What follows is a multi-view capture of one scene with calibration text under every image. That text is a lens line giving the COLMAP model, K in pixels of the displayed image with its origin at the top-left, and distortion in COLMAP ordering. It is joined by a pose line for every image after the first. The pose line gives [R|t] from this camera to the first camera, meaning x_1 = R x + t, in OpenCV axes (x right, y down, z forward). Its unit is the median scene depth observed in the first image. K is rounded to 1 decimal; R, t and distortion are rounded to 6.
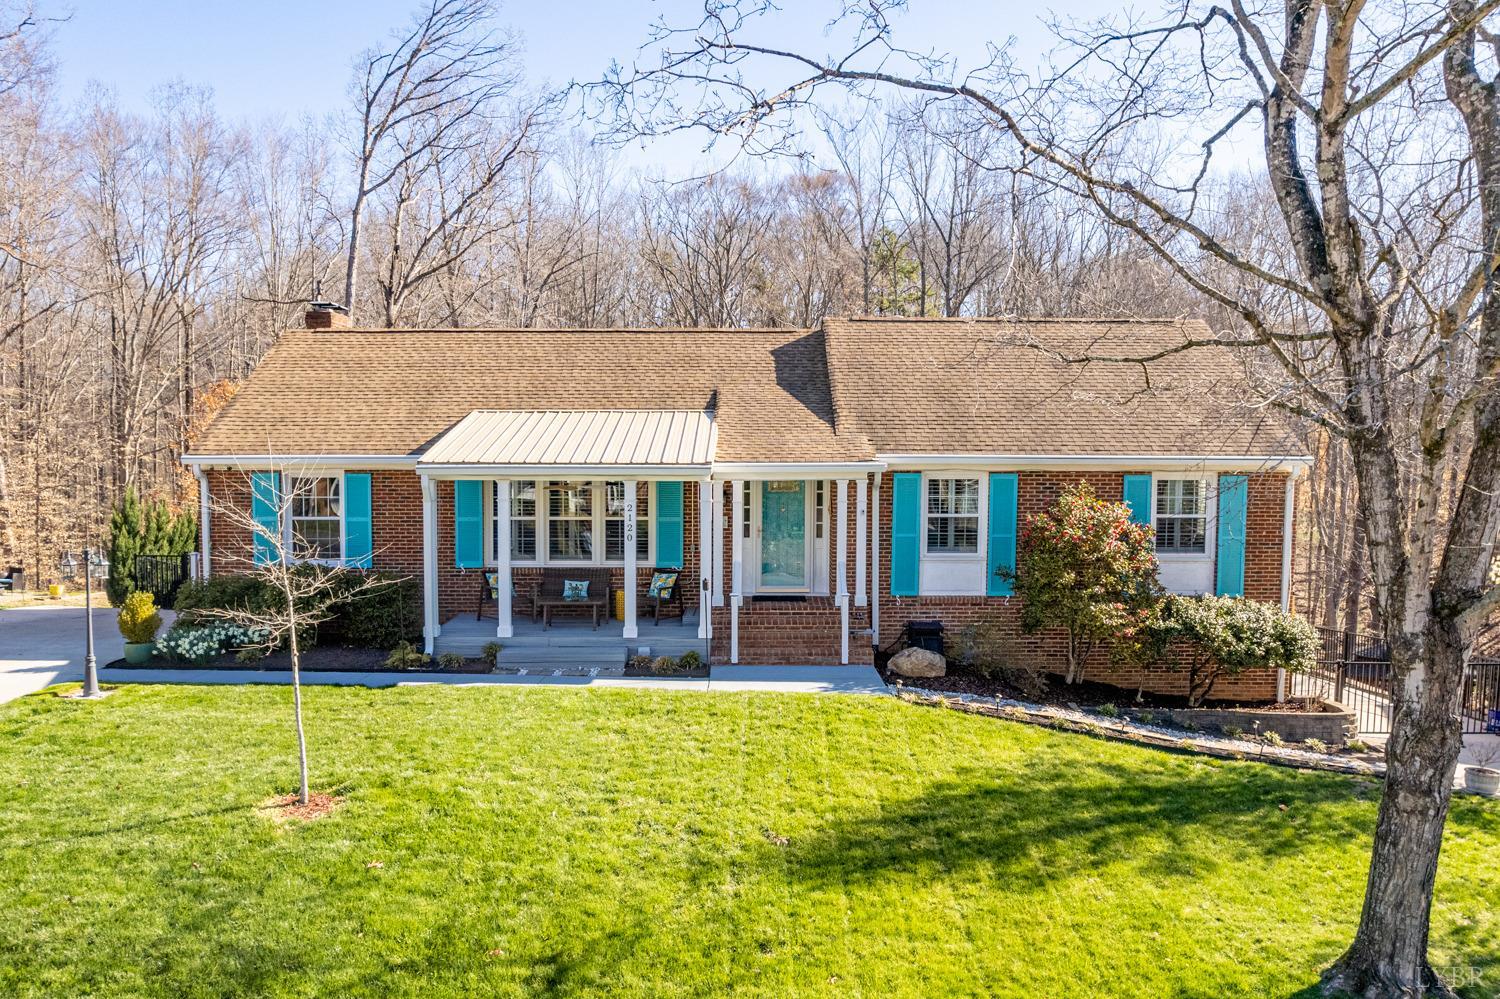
lens RADIAL K [[1149.0, 0, 749.9], [0, 1149.0, 530.7], [0, 0, 1]] dist [-0.044409, -0.000516]
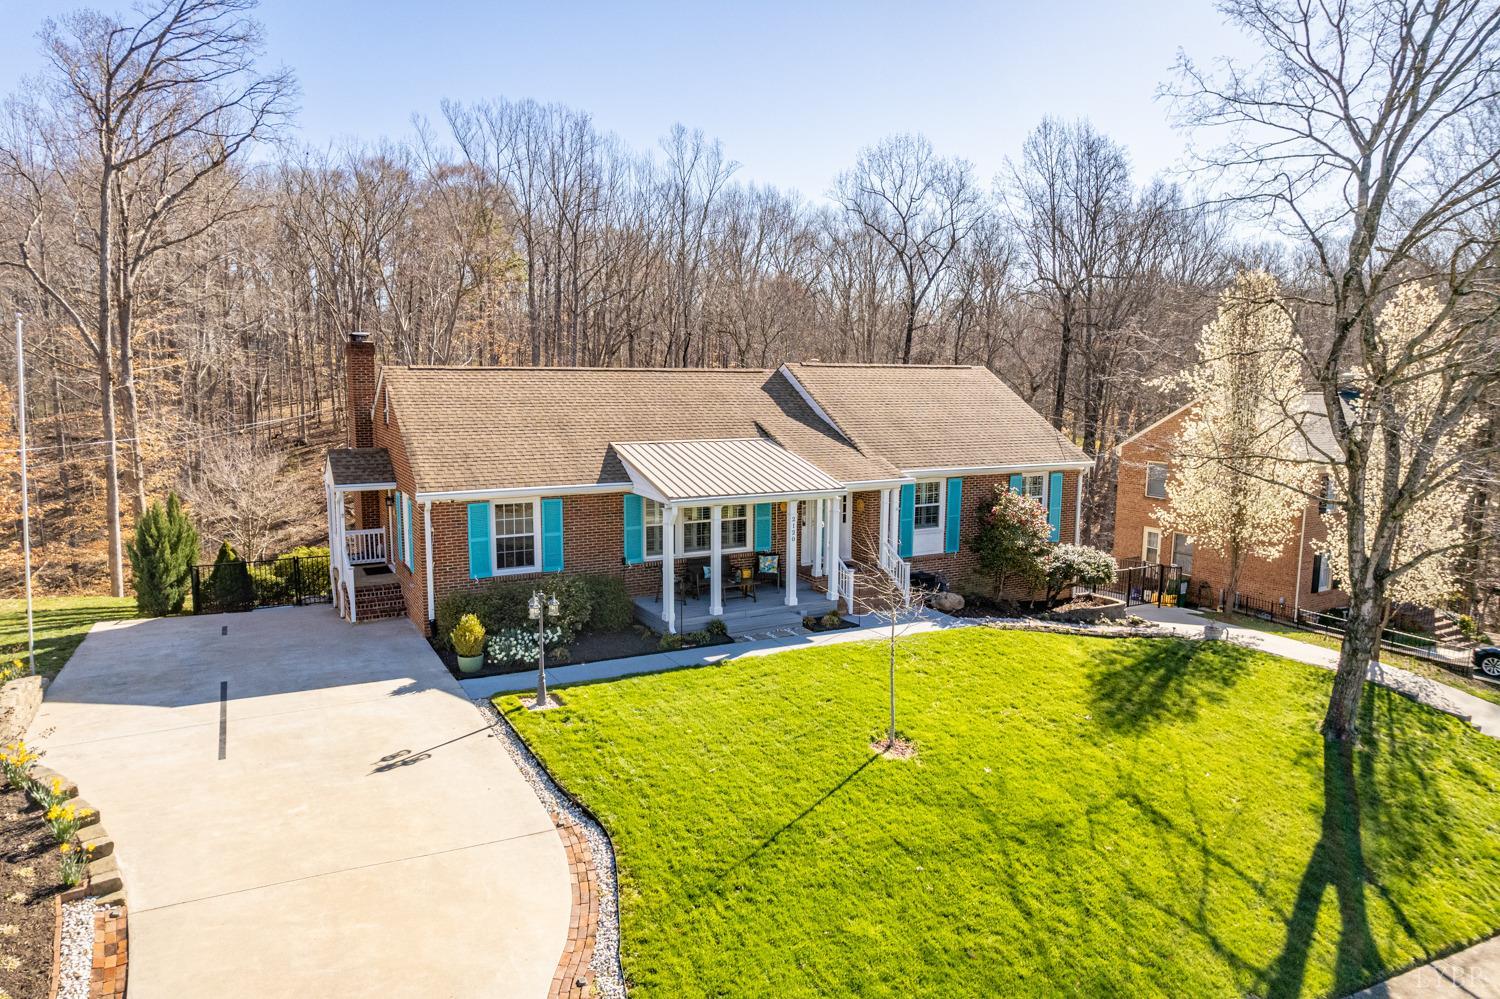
lens RADIAL K [[961.7, 0, 750.0], [0, 961.7, 499.5], [0, 0, 1]] dist [-0.034784, 0.003025]
pose [[0.870724, -0.058183, 0.488319, -0.949986], [0.025409, 0.996973, 0.073482, -0.172563], [-0.491116, -0.051575, 0.869566, -0.065216]]
